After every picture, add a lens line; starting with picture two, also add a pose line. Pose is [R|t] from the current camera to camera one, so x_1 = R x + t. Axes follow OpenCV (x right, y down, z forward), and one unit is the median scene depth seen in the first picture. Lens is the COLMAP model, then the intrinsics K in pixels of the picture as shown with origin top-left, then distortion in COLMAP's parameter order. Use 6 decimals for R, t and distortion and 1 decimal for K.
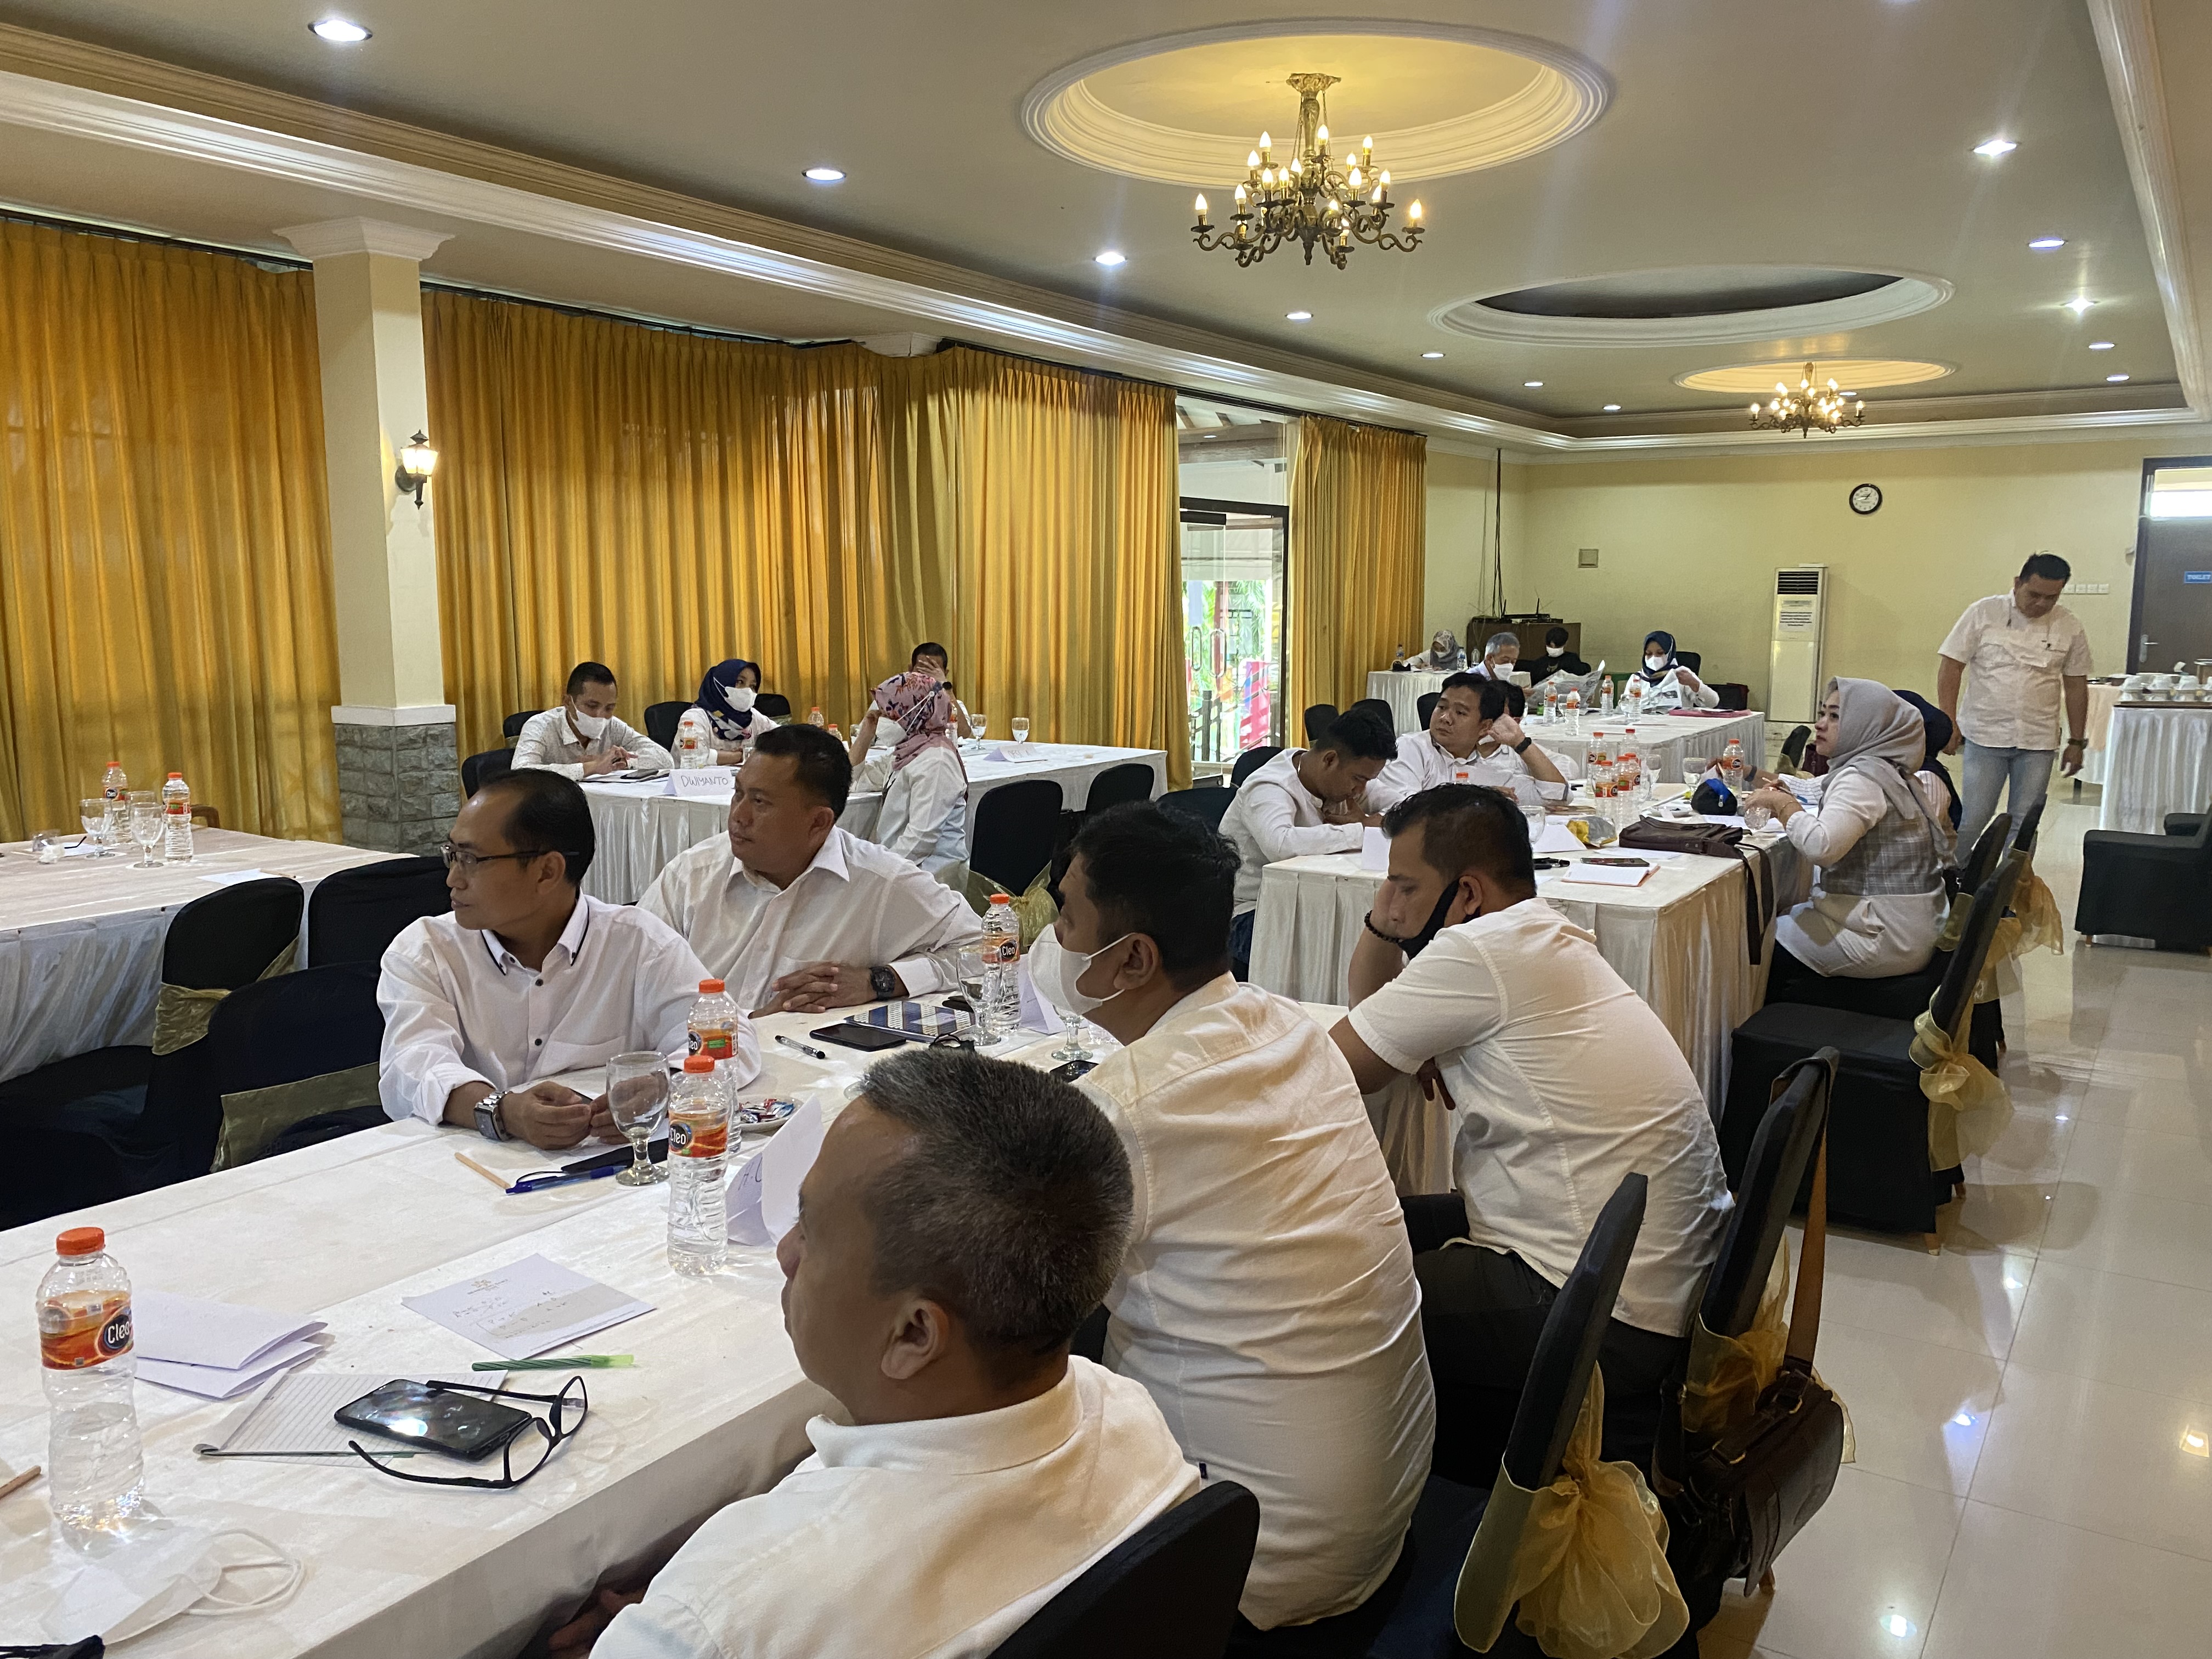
lens RADIAL K [[1679.7, 0, 1100.7], [0, 1679.7, 815.1], [0, 0, 1]] dist [0.059493, -0.076627]
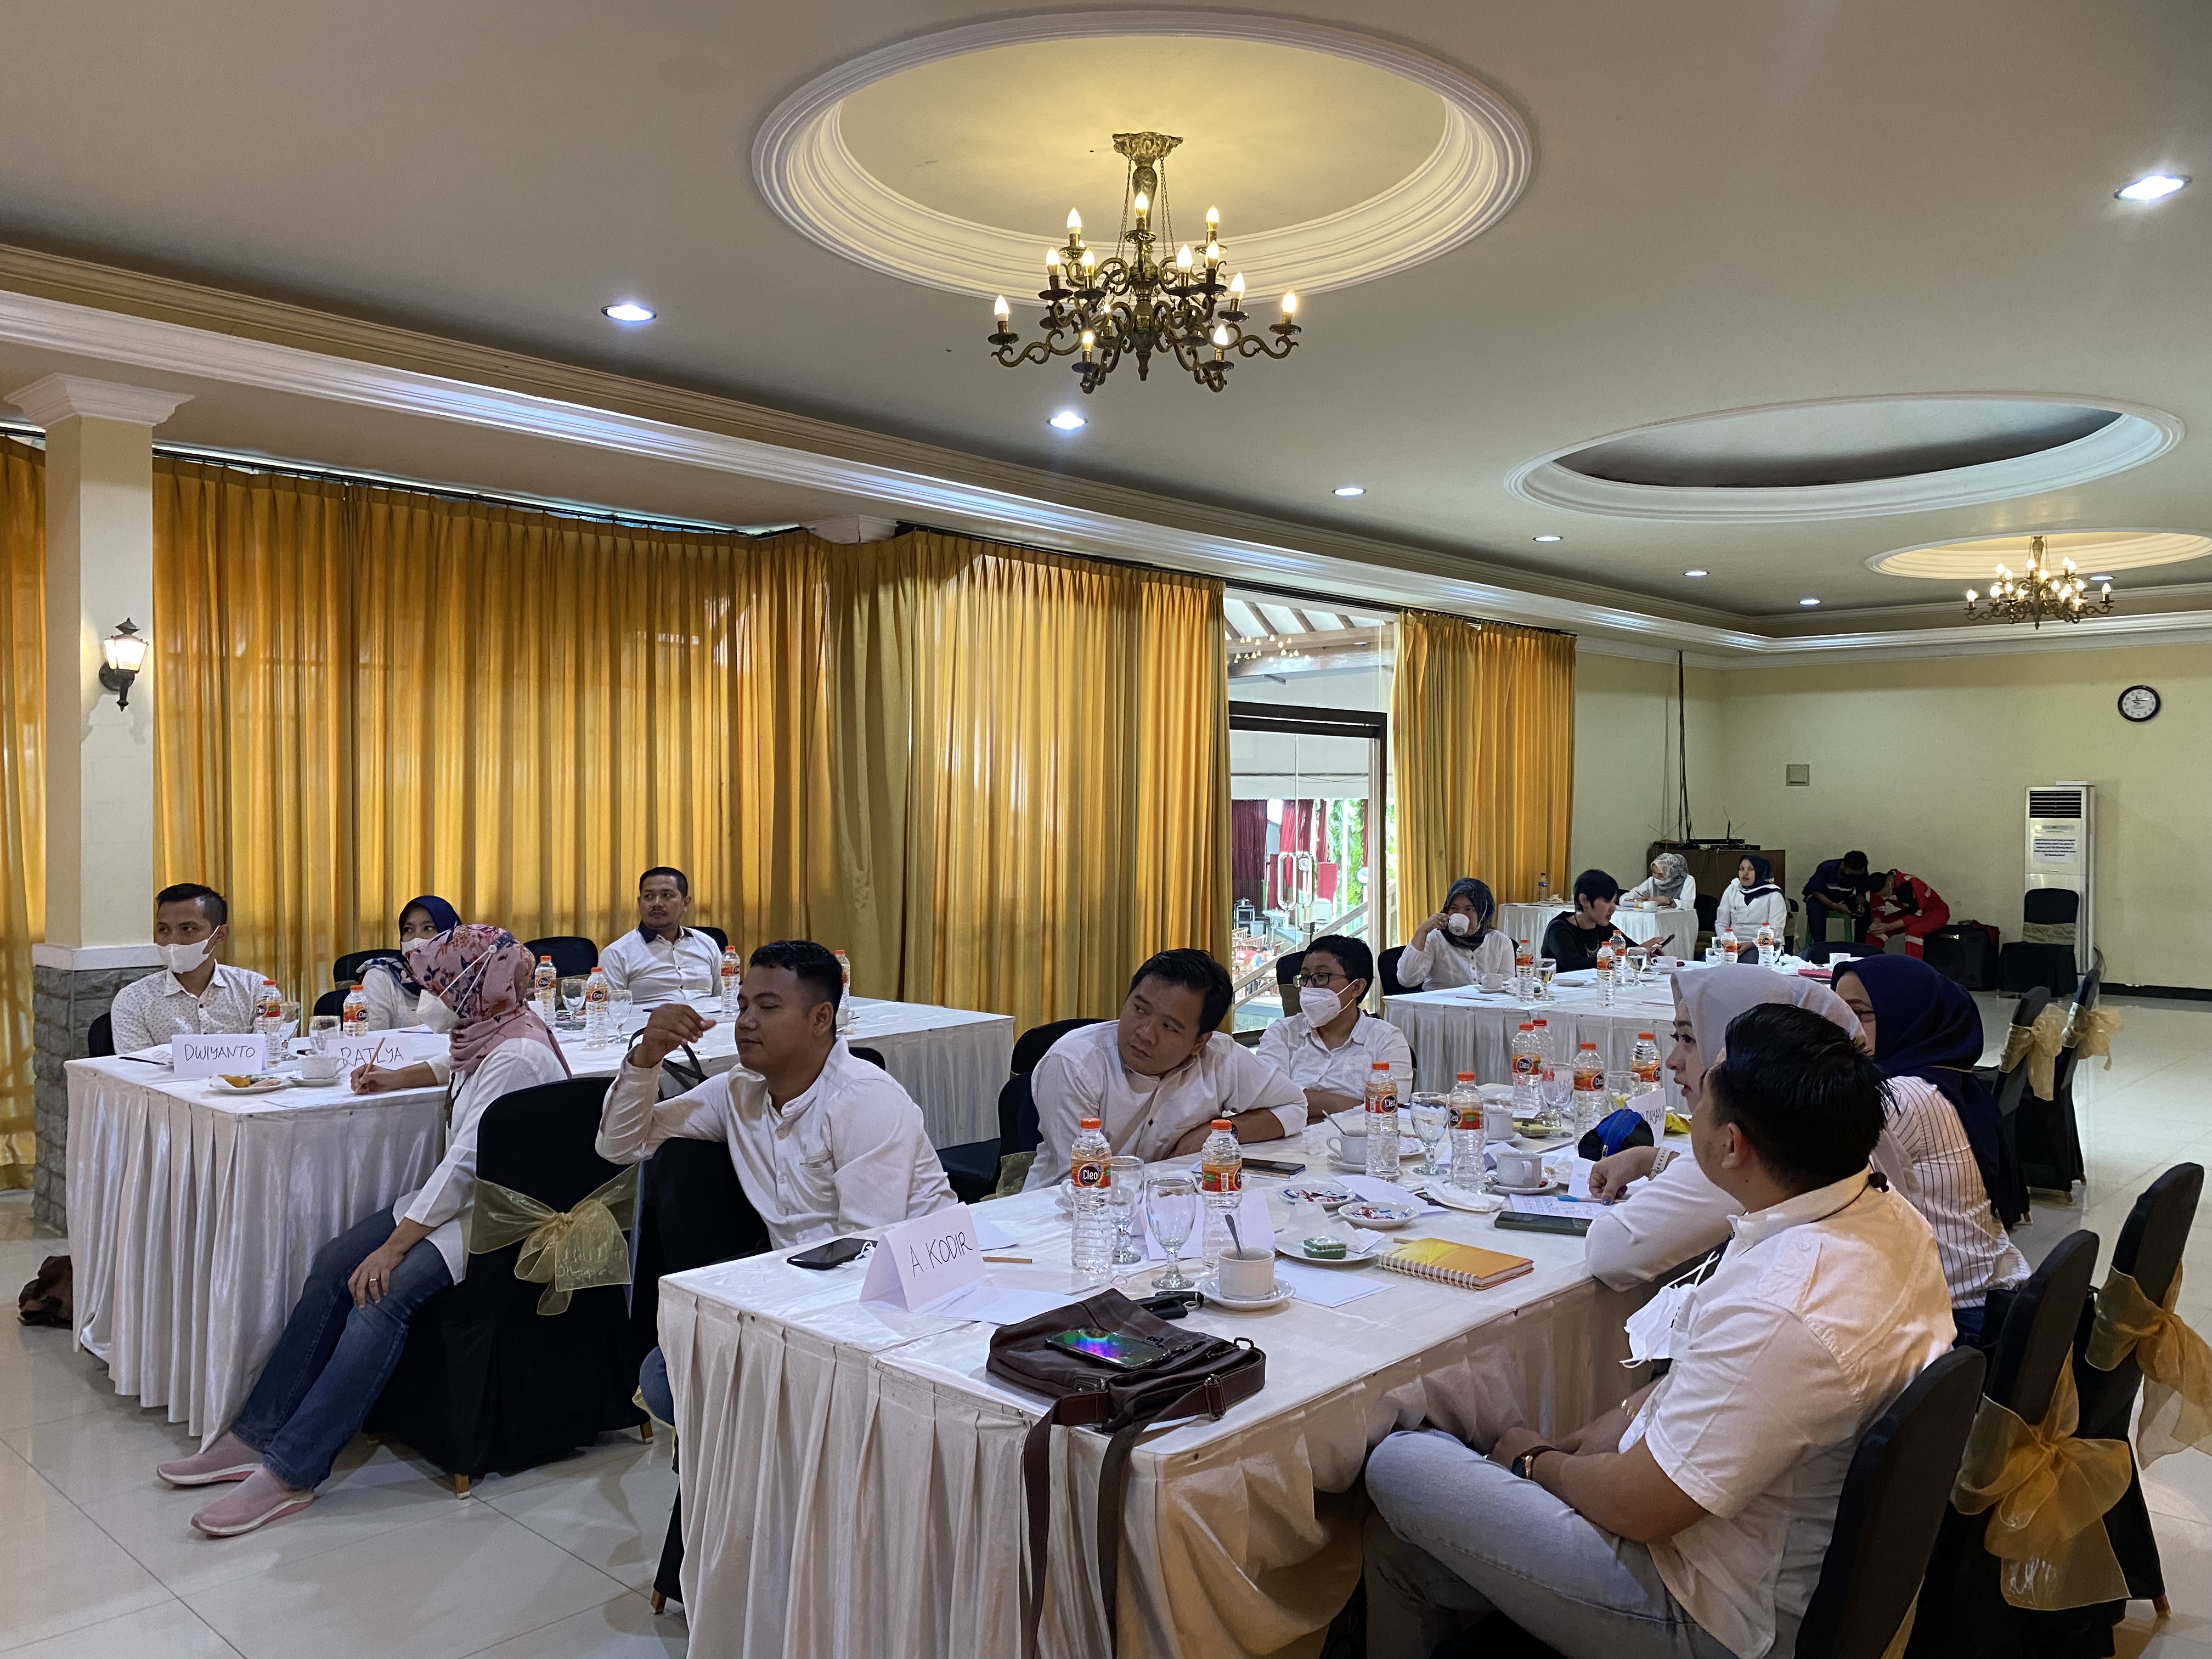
lens RADIAL K [[1650.8, 0, 1099.0], [0, 1650.8, 816.8], [0, 0, 1]] dist [0.092786, -0.115853]
pose [[0.985066, 0.003137, -0.172149, 0.151712], [-0.025223, 0.991676, -0.126260, -0.025388], [0.170320, 0.128716, 0.976946, 0.196218]]
